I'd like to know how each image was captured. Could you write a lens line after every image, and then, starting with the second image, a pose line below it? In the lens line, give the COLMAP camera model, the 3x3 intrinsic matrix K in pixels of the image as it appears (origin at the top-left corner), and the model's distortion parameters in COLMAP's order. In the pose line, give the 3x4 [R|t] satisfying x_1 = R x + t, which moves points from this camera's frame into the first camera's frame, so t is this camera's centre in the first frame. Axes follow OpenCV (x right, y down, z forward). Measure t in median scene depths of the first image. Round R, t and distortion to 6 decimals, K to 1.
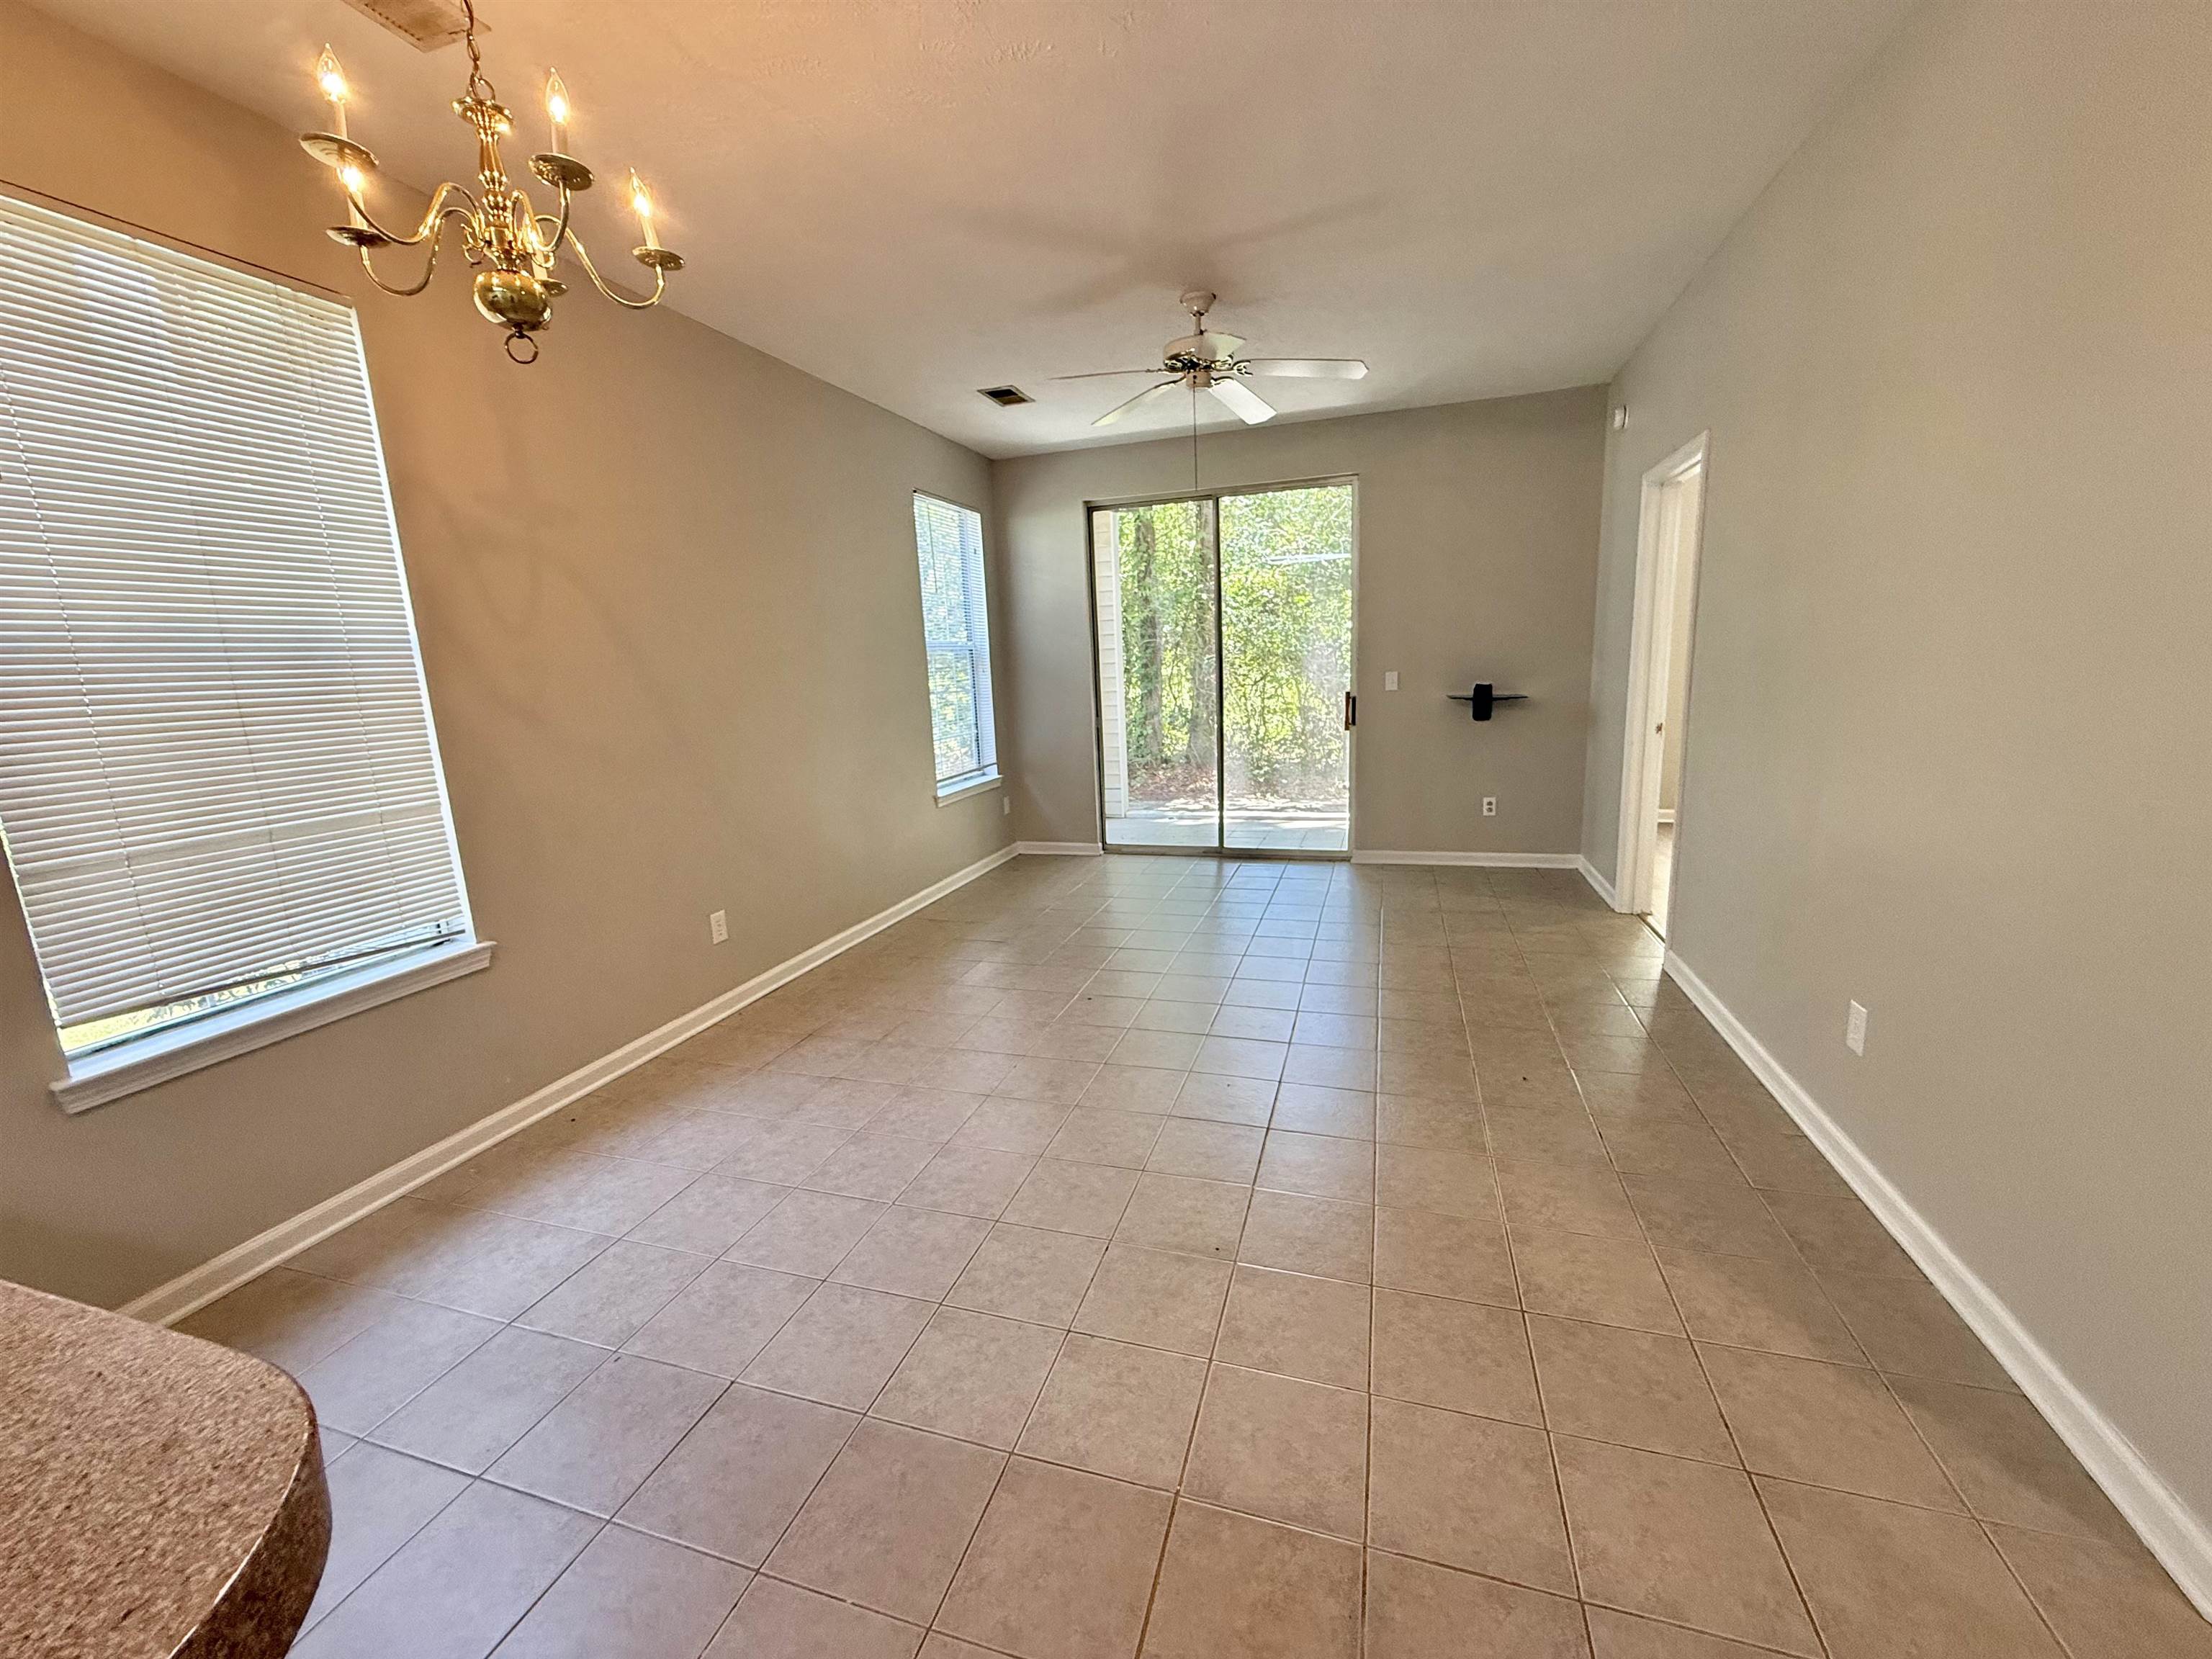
lens RADIAL K [[880.3, 0, 1100.7], [0, 880.3, 830.1], [0, 0, 1]] dist [-0.000900, 0.000236]
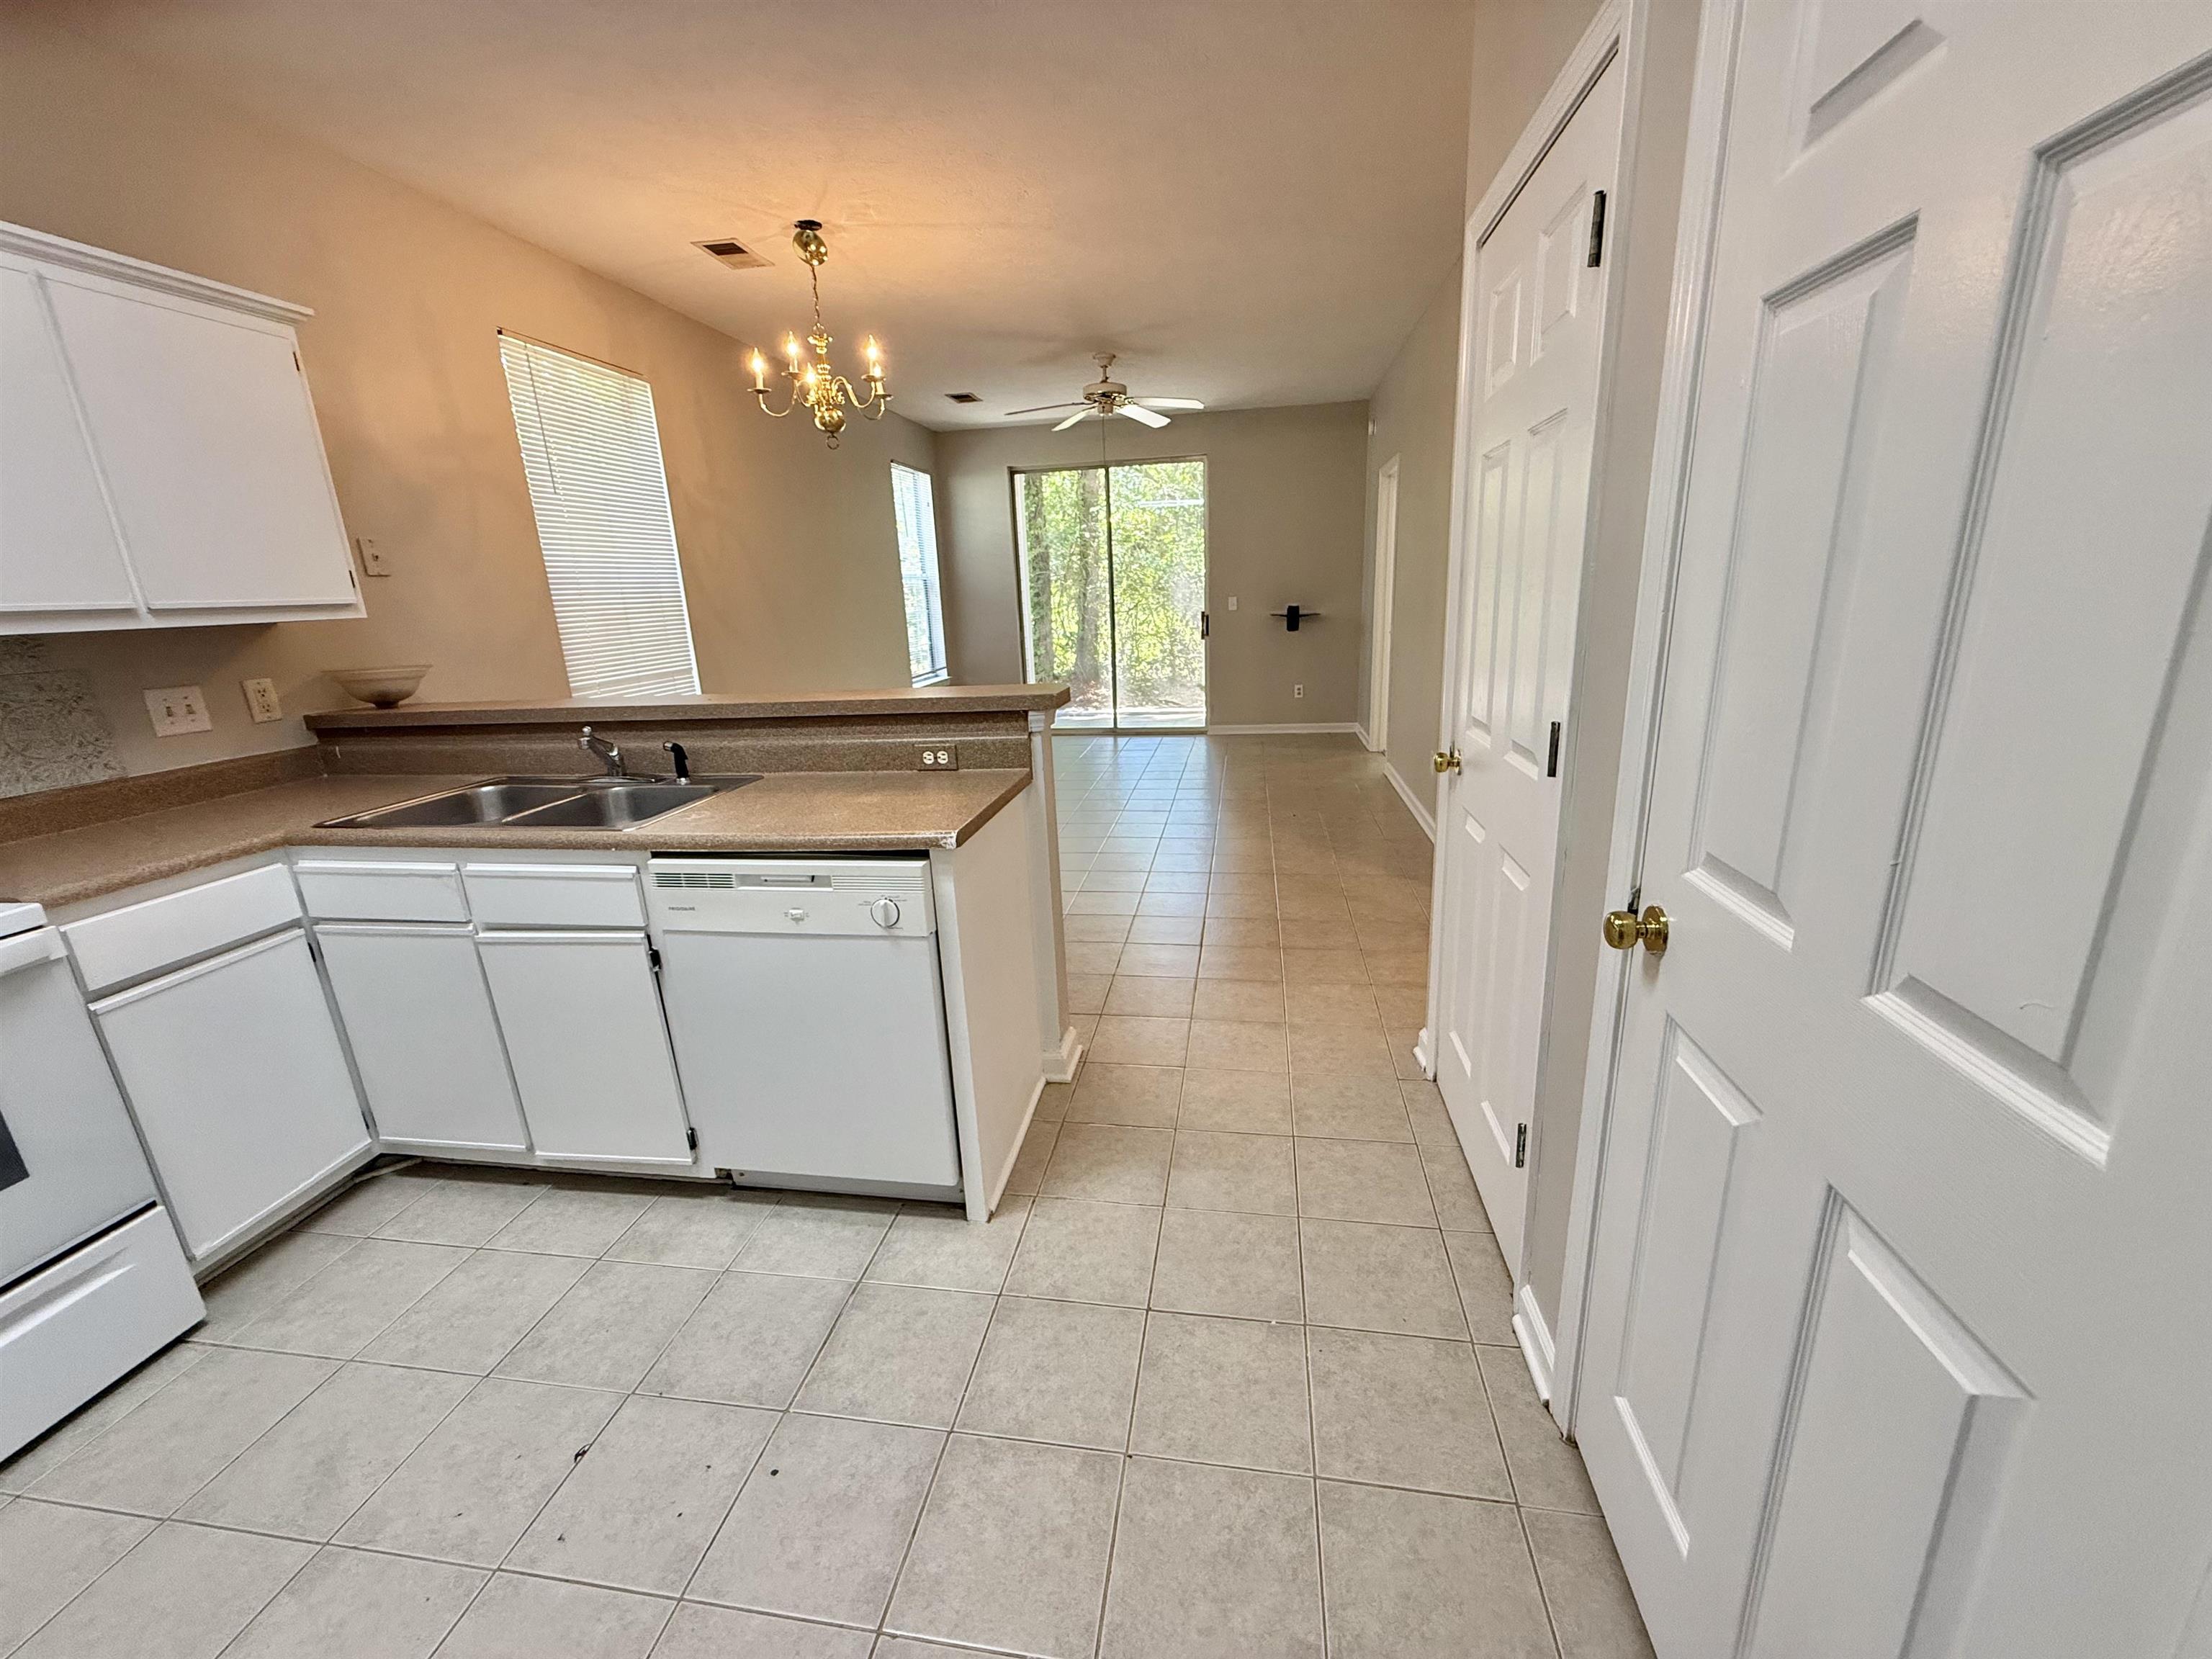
lens RADIAL K [[880.3, 0, 1100.7], [0, 880.3, 830.1], [0, 0, 1]] dist [-0.000900, 0.000236]
pose [[0.989040, -0.036111, 0.143165, -0.092739], [0.025472, 0.996823, 0.075464, 0.078470], [-0.145436, -0.070990, 0.986818, -0.379243]]
